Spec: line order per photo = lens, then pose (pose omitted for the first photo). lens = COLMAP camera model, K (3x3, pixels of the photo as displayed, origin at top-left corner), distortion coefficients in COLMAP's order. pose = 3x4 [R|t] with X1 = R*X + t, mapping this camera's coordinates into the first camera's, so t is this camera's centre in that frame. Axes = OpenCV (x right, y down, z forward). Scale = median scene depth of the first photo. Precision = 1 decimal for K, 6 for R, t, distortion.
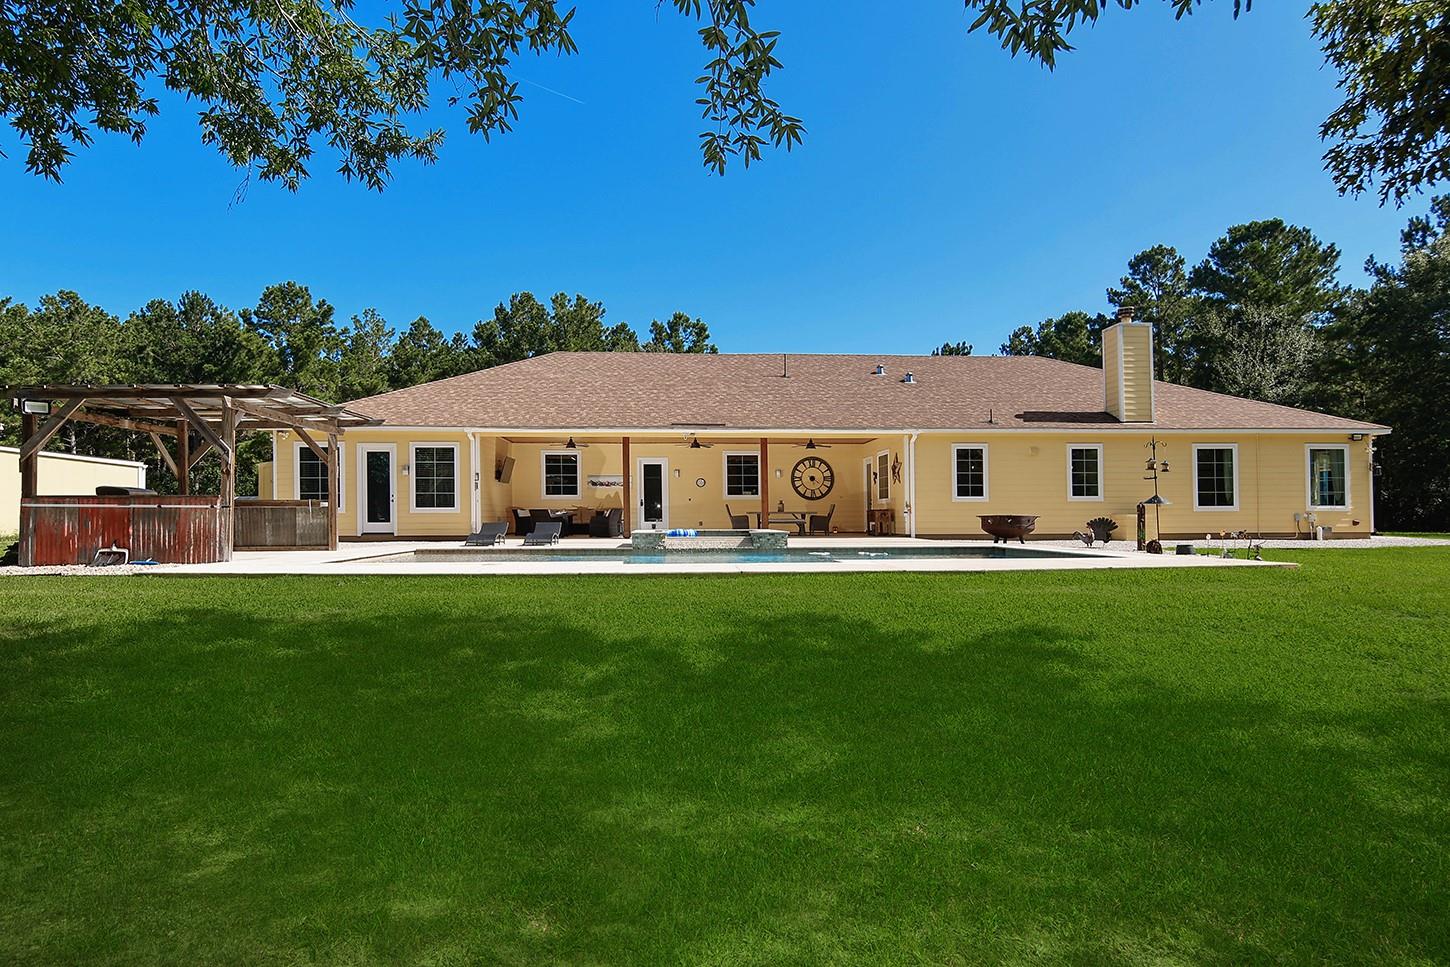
lens RADIAL K [[720.6, 0, 670.5], [0, 720.6, 540.0], [0, 0, 1]] dist [0.013609, -0.000687]
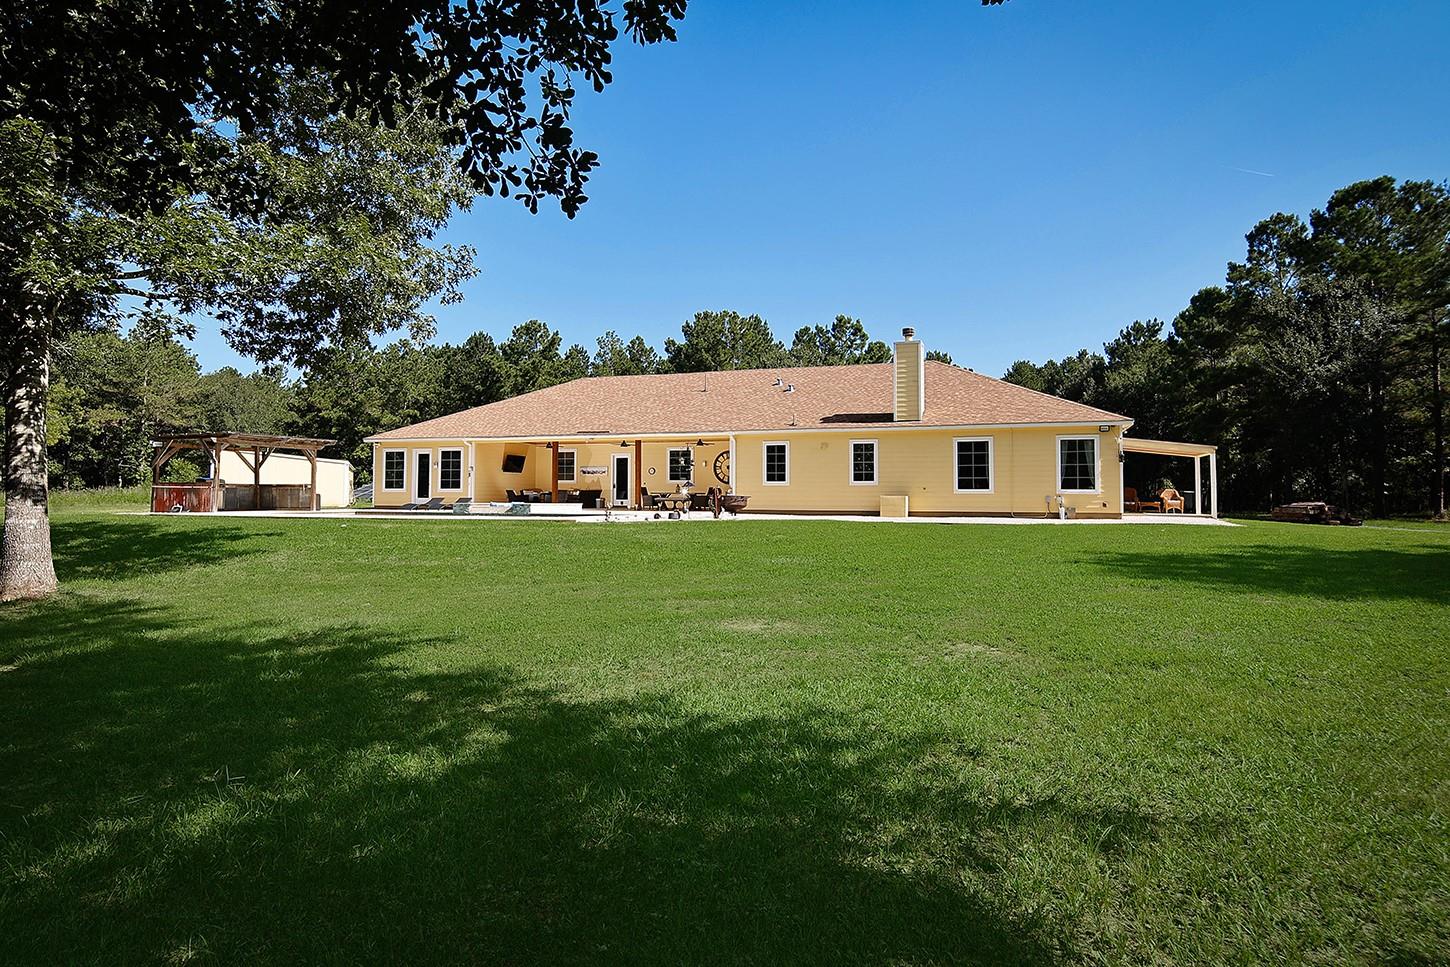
lens RADIAL K [[720.6, 0, 727.0], [0, 720.6, 470.9], [0, 0, 1]] dist [0.013609, -0.000687]
pose [[0.934344, -0.006549, -0.356312, 0.782657], [-0.020175, 0.997256, -0.071233, 0.015137], [0.355801, 0.073745, 0.931648, -0.241041]]
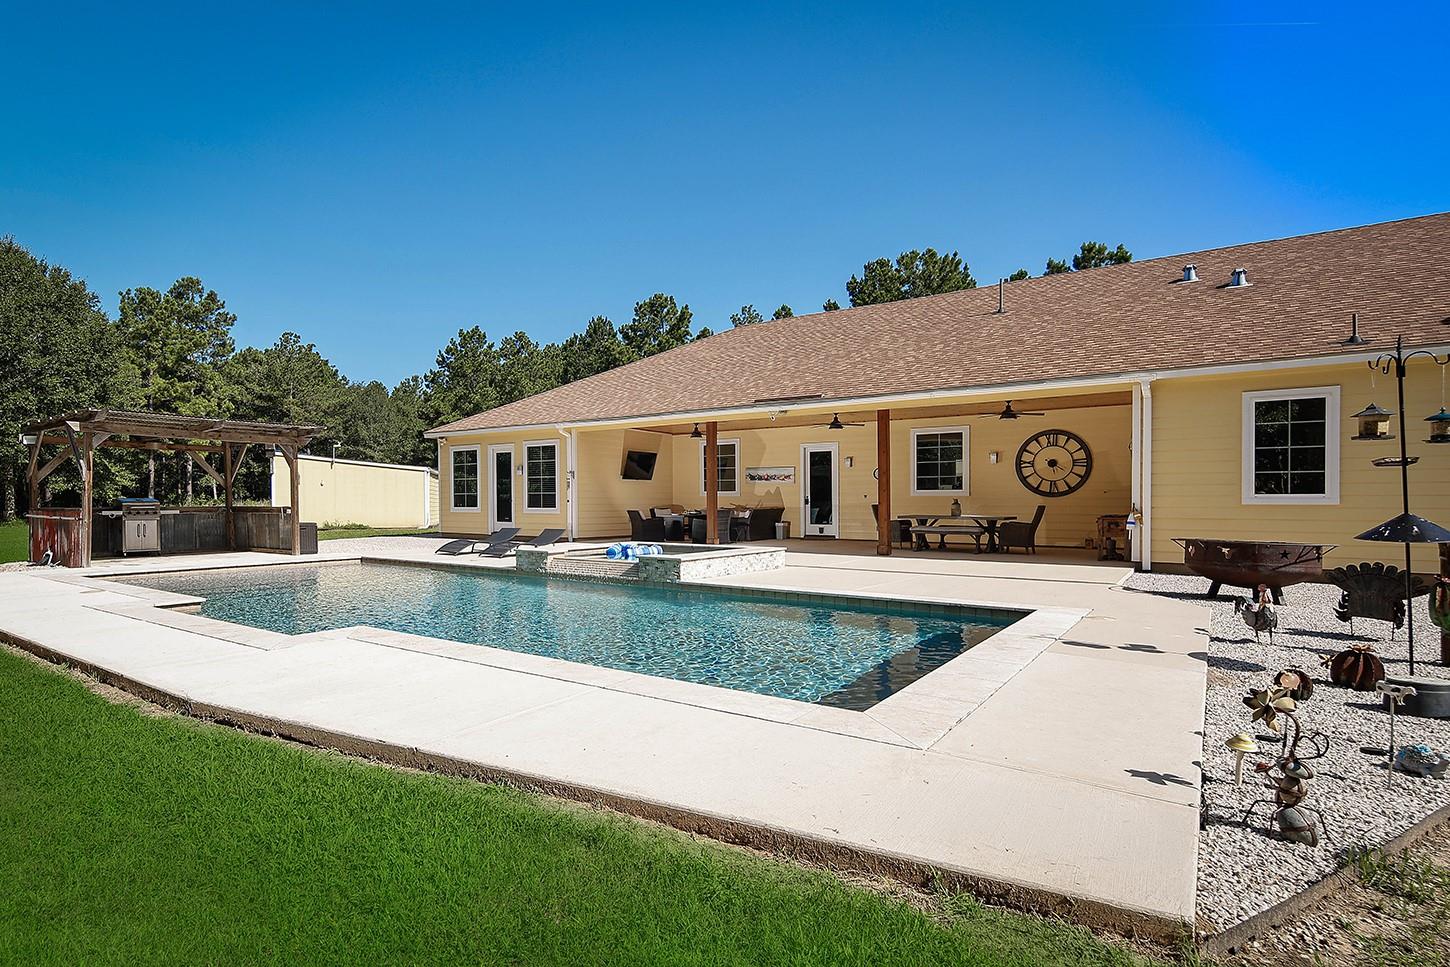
lens RADIAL K [[726.8, 0, 625.0], [0, 726.8, 519.5], [0, 0, 1]] dist [0.004969, 0.000686]
pose [[0.783444, 0.016732, -0.621237, 0.361956], [-0.023204, 0.999728, -0.002336, -0.029961], [0.621029, 0.016246, 0.783619, 0.306853]]
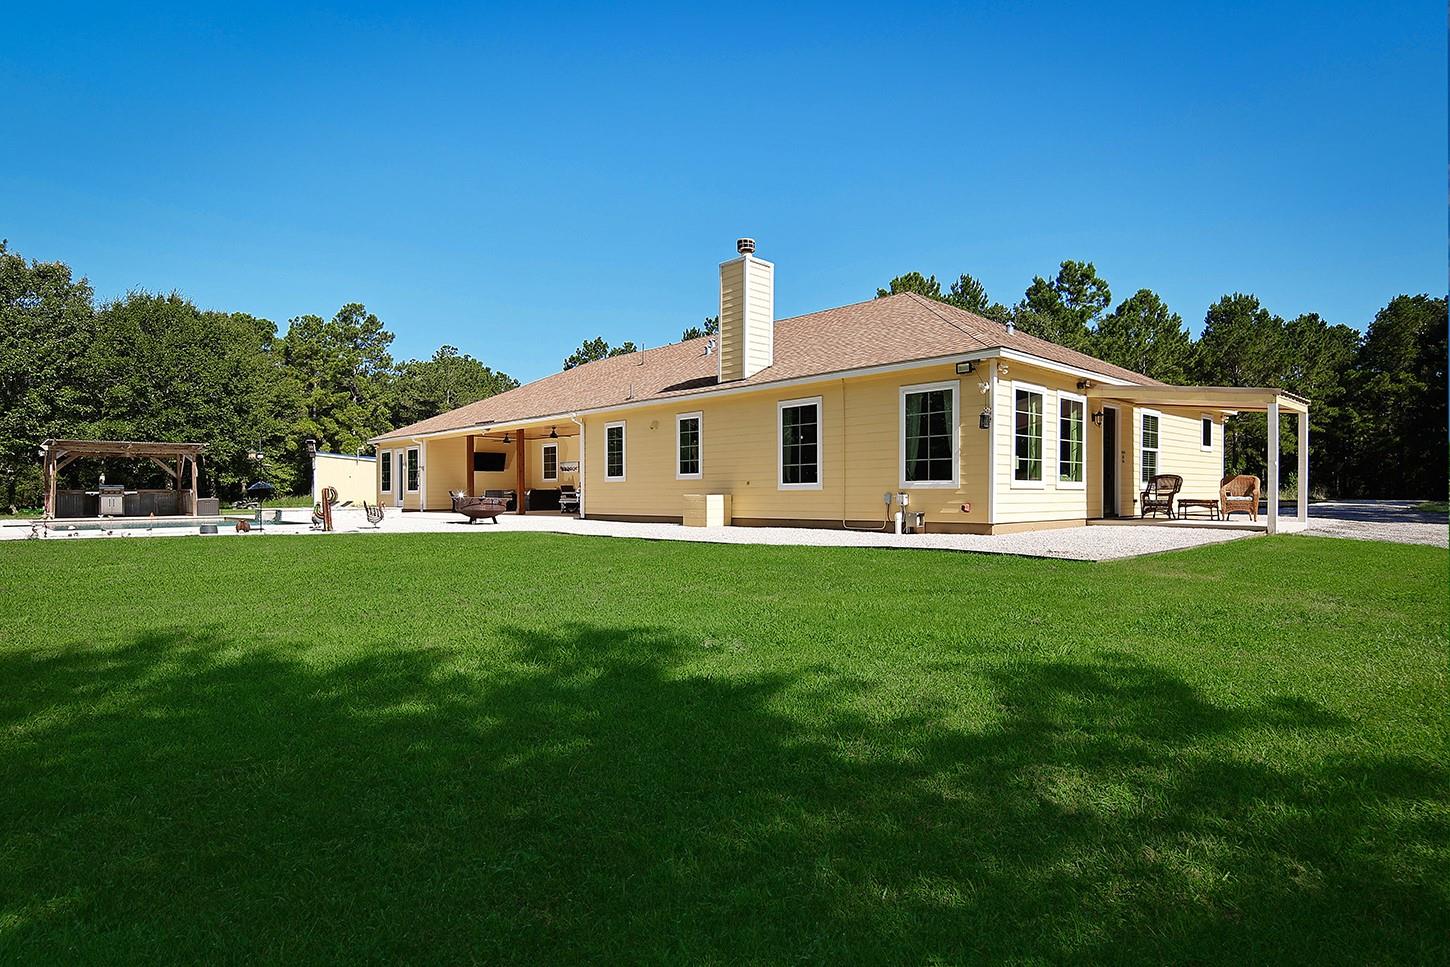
lens RADIAL K [[720.6, 0, 790.4], [0, 720.6, 505.2], [0, 0, 1]] dist [0.013609, -0.000687]
pose [[0.728817, 0.008674, -0.684653, 1.229838], [-0.017591, 0.999827, -0.006059, -0.019437], [0.684482, 0.016460, 0.728844, 0.448649]]
